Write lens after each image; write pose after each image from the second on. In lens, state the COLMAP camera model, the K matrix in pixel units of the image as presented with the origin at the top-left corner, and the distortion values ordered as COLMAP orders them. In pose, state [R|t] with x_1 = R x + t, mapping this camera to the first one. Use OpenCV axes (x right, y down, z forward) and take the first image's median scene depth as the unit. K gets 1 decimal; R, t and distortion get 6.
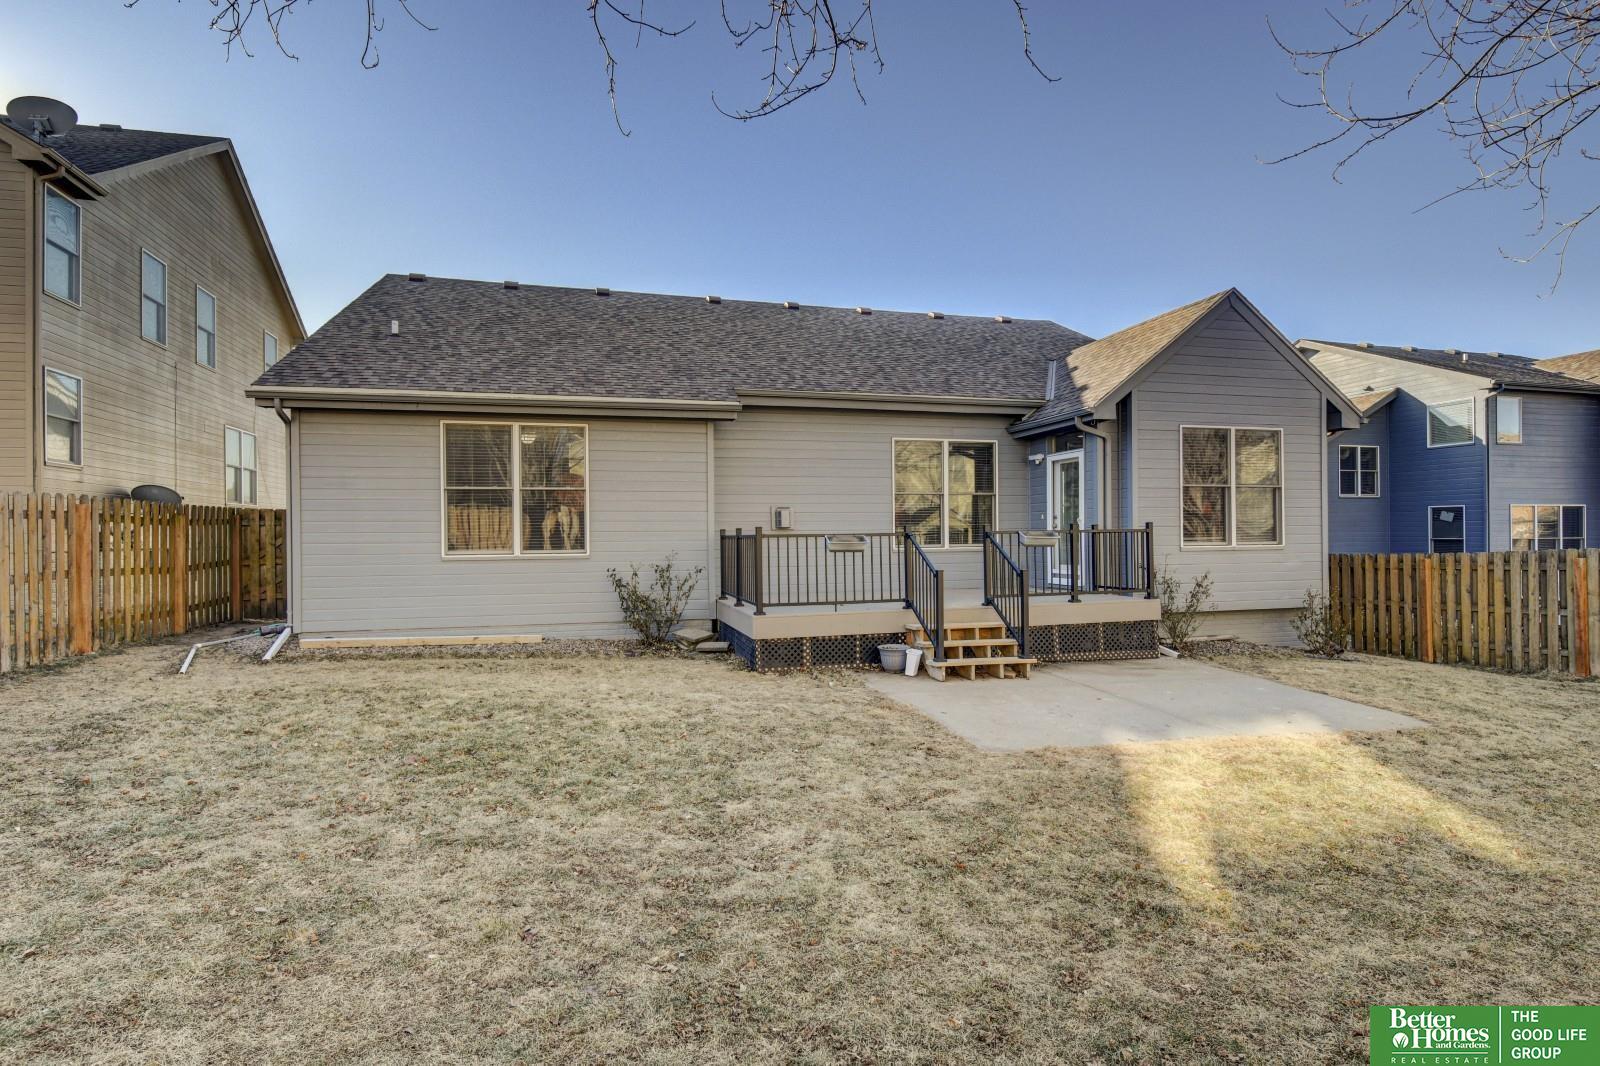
lens RADIAL K [[791.3, 0, 800.0], [0, 791.3, 533.0], [0, 0, 1]] dist [-0.013865, -0.001525]
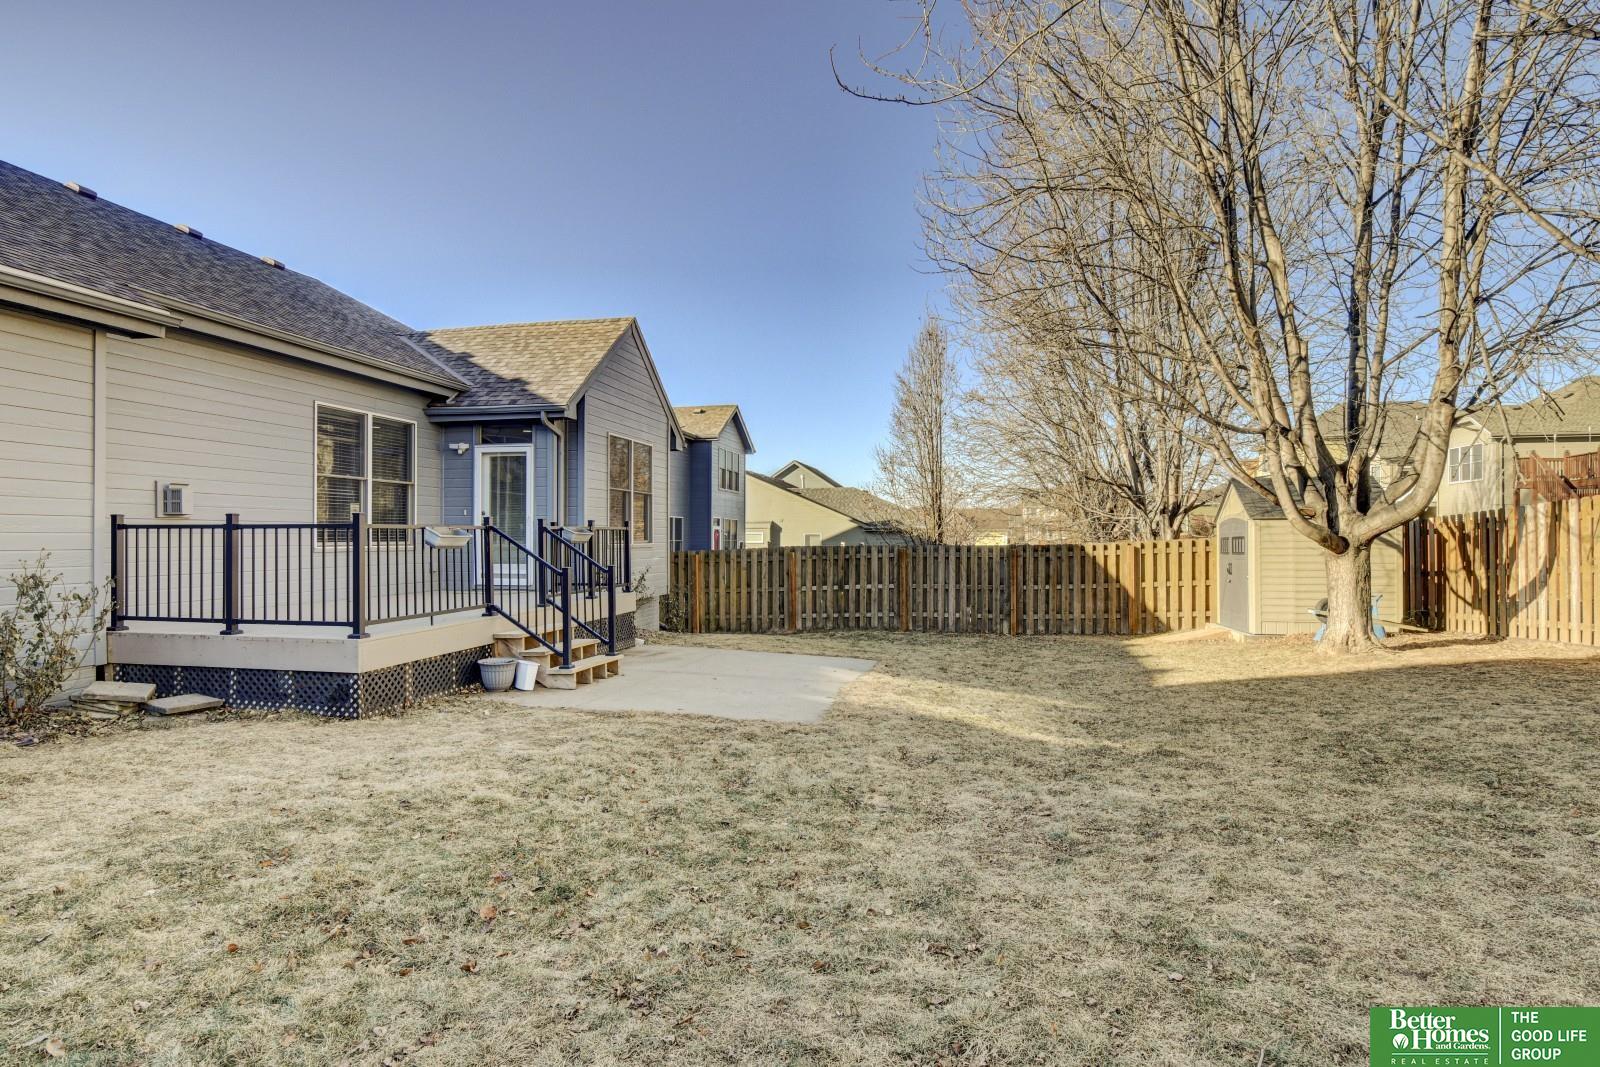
lens RADIAL K [[830.9, 0, 800.0], [0, 830.9, 533.5], [0, 0, 1]] dist [-0.002525, -0.000229]
pose [[0.452205, 0.013716, 0.891808, -0.407964], [-0.011875, 0.999886, -0.009357, 0.009714], [-0.891835, -0.006359, 0.452316, 0.240742]]
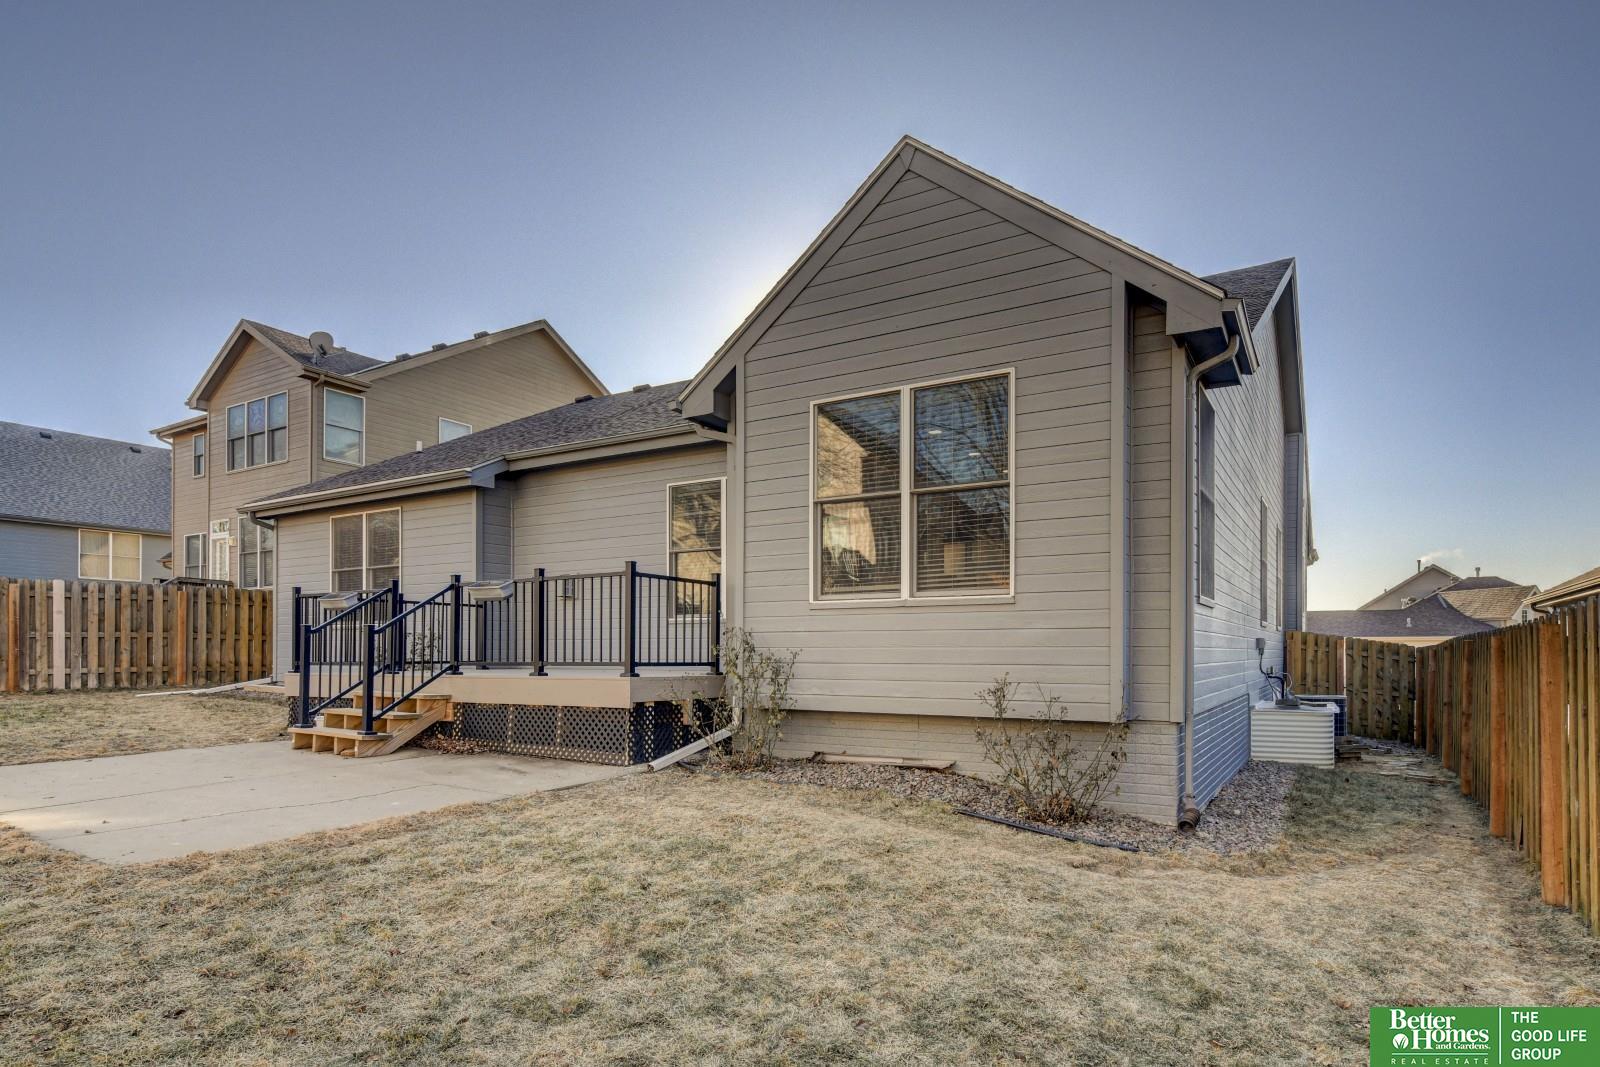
lens RADIAL K [[830.4, 0, 842.6], [0, 830.4, 638.9], [0, 0, 1]] dist [-0.000064, -0.010480]
pose [[0.712962, 0.002411, -0.701198, 0.928825], [-0.001371, 0.999997, 0.002045, 0.043096], [0.701201, -0.000497, 0.712963, 0.551734]]
